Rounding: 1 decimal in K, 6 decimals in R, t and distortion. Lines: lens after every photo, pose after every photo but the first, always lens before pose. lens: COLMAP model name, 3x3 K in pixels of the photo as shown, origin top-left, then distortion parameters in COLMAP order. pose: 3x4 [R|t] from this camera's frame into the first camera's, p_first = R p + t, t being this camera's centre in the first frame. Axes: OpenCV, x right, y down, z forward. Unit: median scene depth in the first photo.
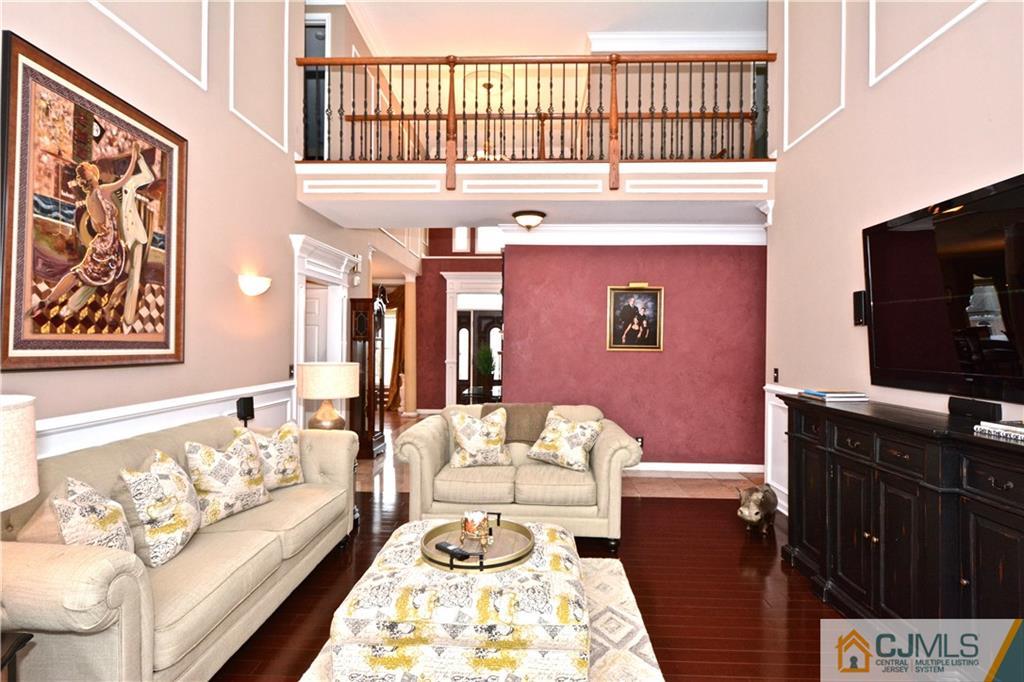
lens RADIAL K [[553.6, 0, 512.0], [0, 553.6, 341.0], [0, 0, 1]] dist [0.000950, 0.000240]
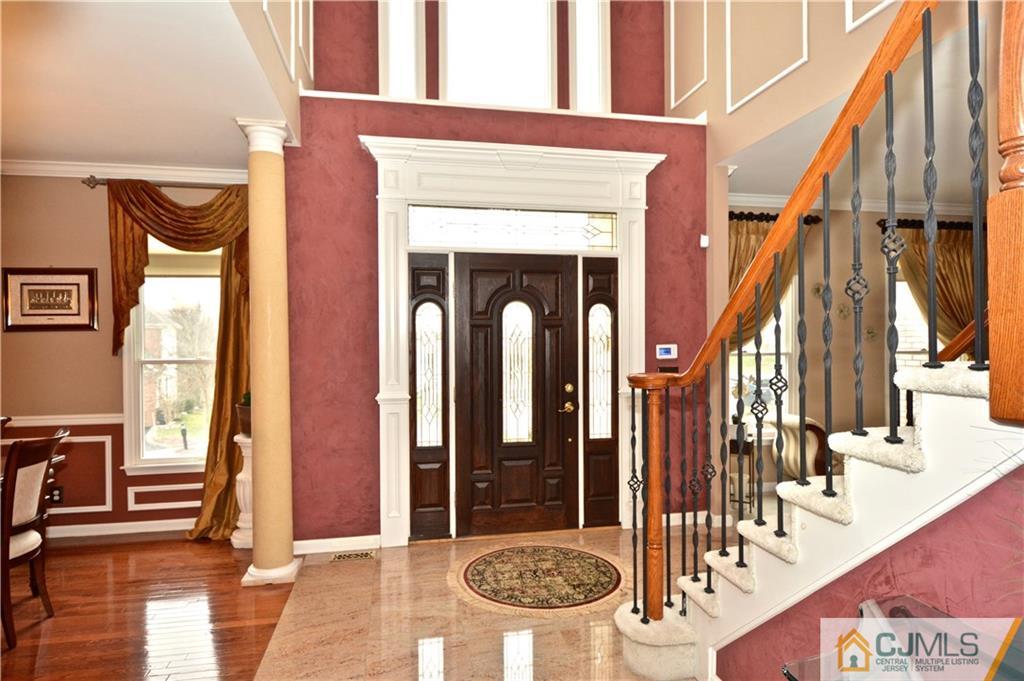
lens RADIAL K [[565.6, 0, 512.0], [0, 565.6, 340.5], [0, 0, 1]] dist [0.001891, 0.000592]
pose [[0.971814, -0.012794, 0.235403, -0.120659], [0.012526, 0.999918, 0.002631, 0.001349], [-0.235417, 0.000392, 0.971894, 0.633050]]
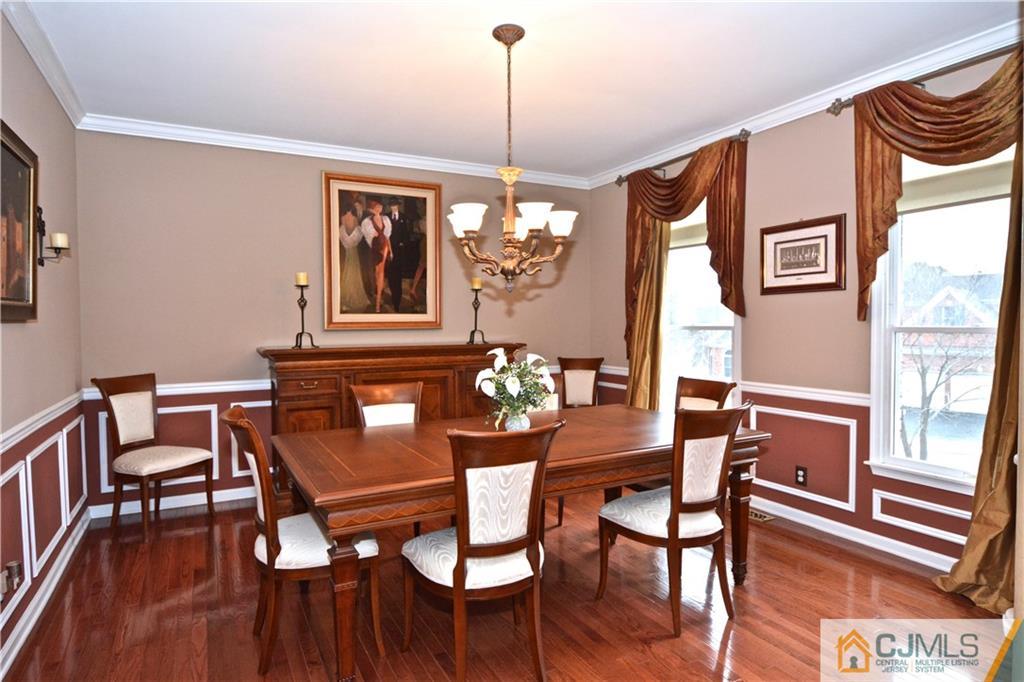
lens RADIAL K [[592.6, 0, 512.0], [0, 592.6, 341.0], [0, 0, 1]] dist [-0.004709, -0.001507]
pose [[0.501705, 0.017310, -0.864866, -0.111015], [0.010294, 0.999610, 0.025978, 0.010085], [0.864978, -0.021936, 0.501331, 0.745948]]
